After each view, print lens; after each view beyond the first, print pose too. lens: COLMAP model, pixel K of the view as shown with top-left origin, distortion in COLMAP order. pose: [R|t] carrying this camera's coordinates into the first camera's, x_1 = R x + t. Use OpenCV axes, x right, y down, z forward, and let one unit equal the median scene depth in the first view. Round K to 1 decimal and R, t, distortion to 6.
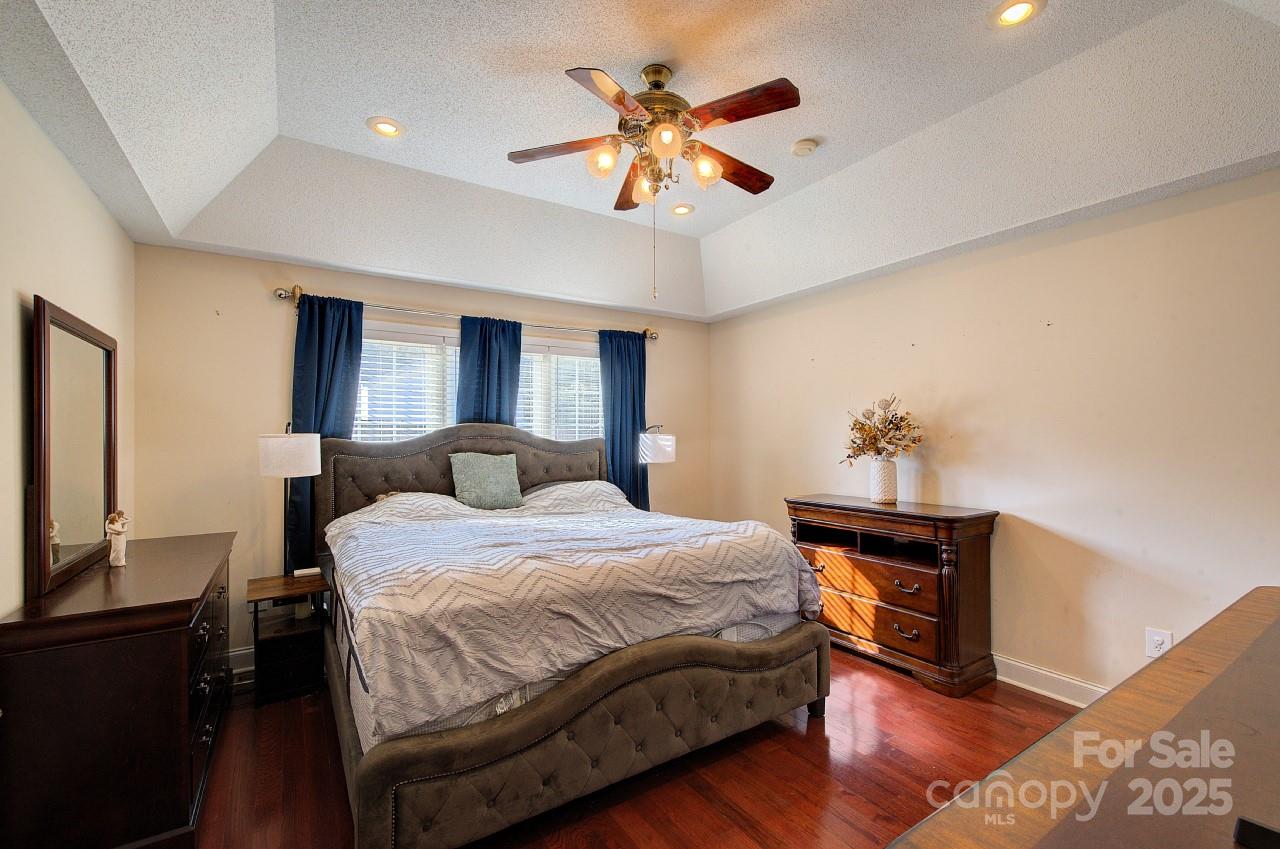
lens RADIAL K [[552.3, 0, 645.0], [0, 552.3, 431.6], [0, 0, 1]] dist [-0.002691, 0.002320]
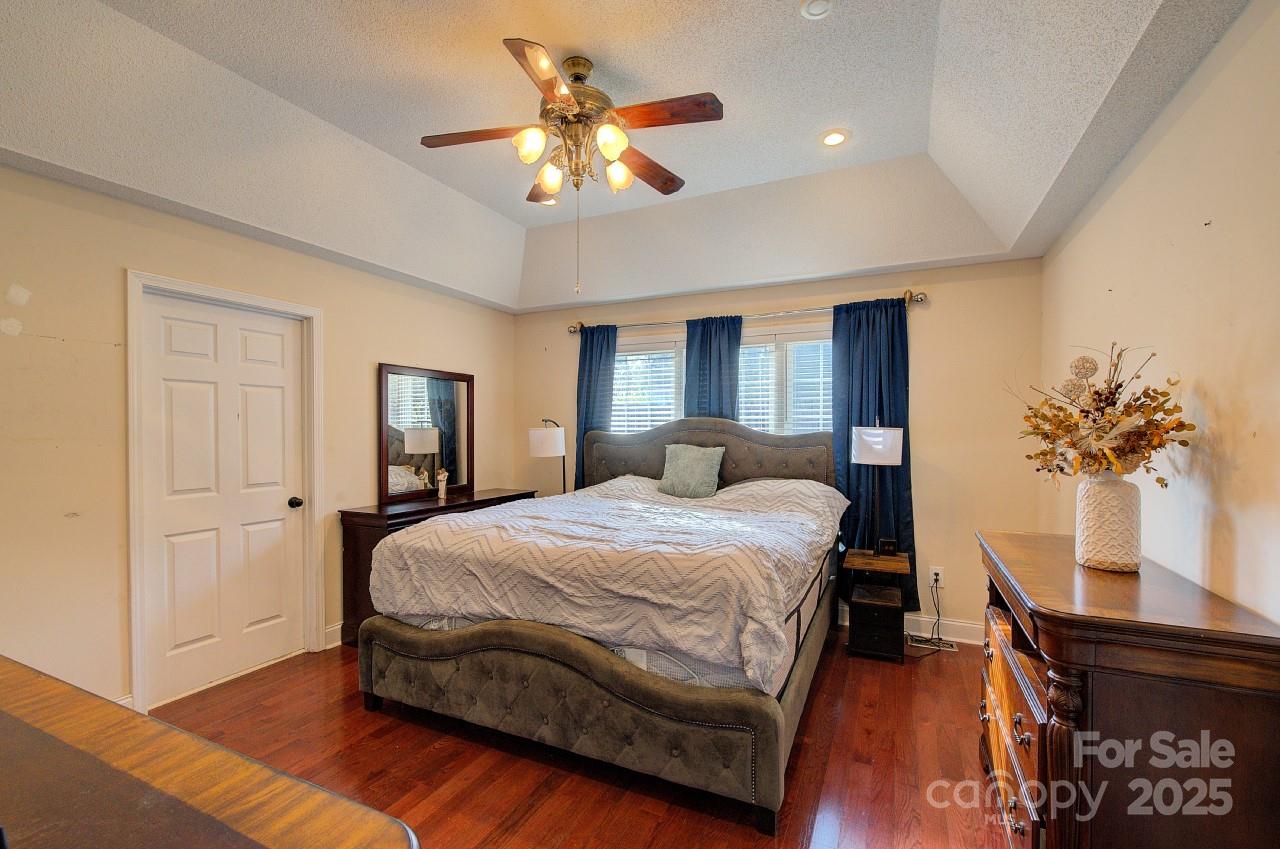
lens RADIAL K [[552.3, 0, 645.7], [0, 552.3, 431.0], [0, 0, 1]] dist [-0.002691, 0.002320]
pose [[0.525113, 0.007064, -0.851003, 0.657040], [0.002584, 0.999948, 0.009895, 0.000757], [0.851029, -0.007395, 0.525067, 0.403972]]
